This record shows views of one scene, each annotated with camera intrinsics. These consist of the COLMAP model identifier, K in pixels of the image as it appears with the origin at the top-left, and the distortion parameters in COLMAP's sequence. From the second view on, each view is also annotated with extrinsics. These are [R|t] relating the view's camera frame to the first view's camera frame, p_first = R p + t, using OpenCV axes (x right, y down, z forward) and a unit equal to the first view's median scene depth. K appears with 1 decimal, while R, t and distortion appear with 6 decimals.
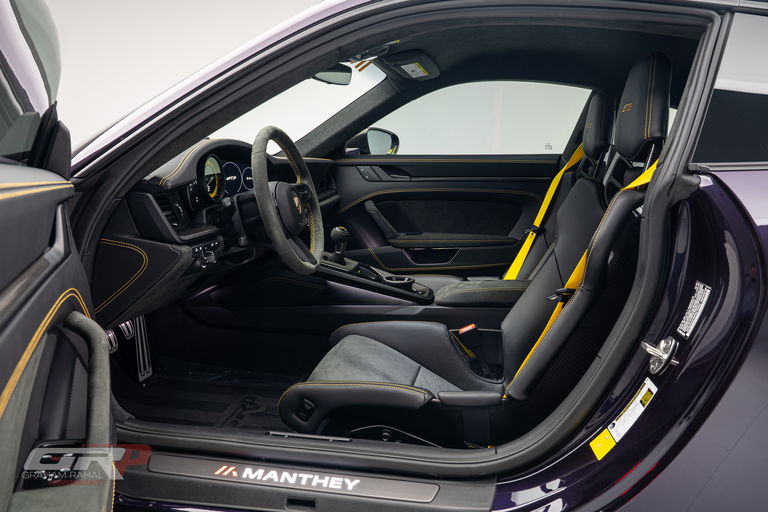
lens RADIAL K [[642.9, 0, 384.0], [0, 642.9, 256.0], [0, 0, 1]] dist [-0.002842, -0.001440]
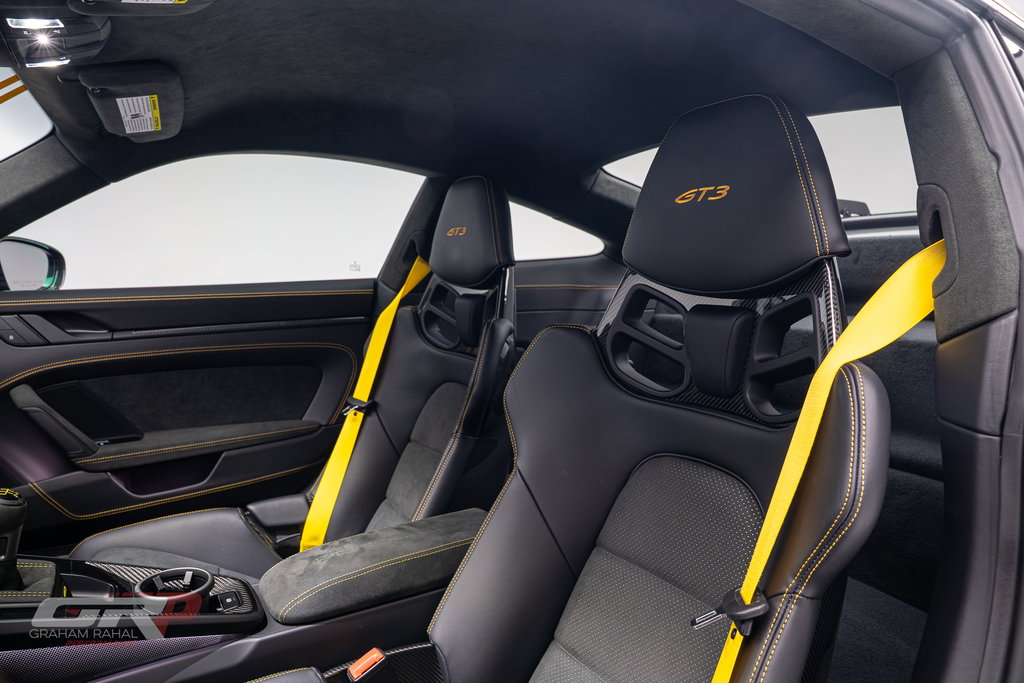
lens RADIAL K [[797.7, 0, 511.8], [0, 797.7, 353.9], [0, 0, 1]] dist [0.006490, 0.004758]
pose [[0.823837, -0.084440, 0.560501, -0.054956], [0.116723, 0.992921, -0.021976, -0.053571], [-0.554678, 0.083528, 0.827862, 0.293122]]
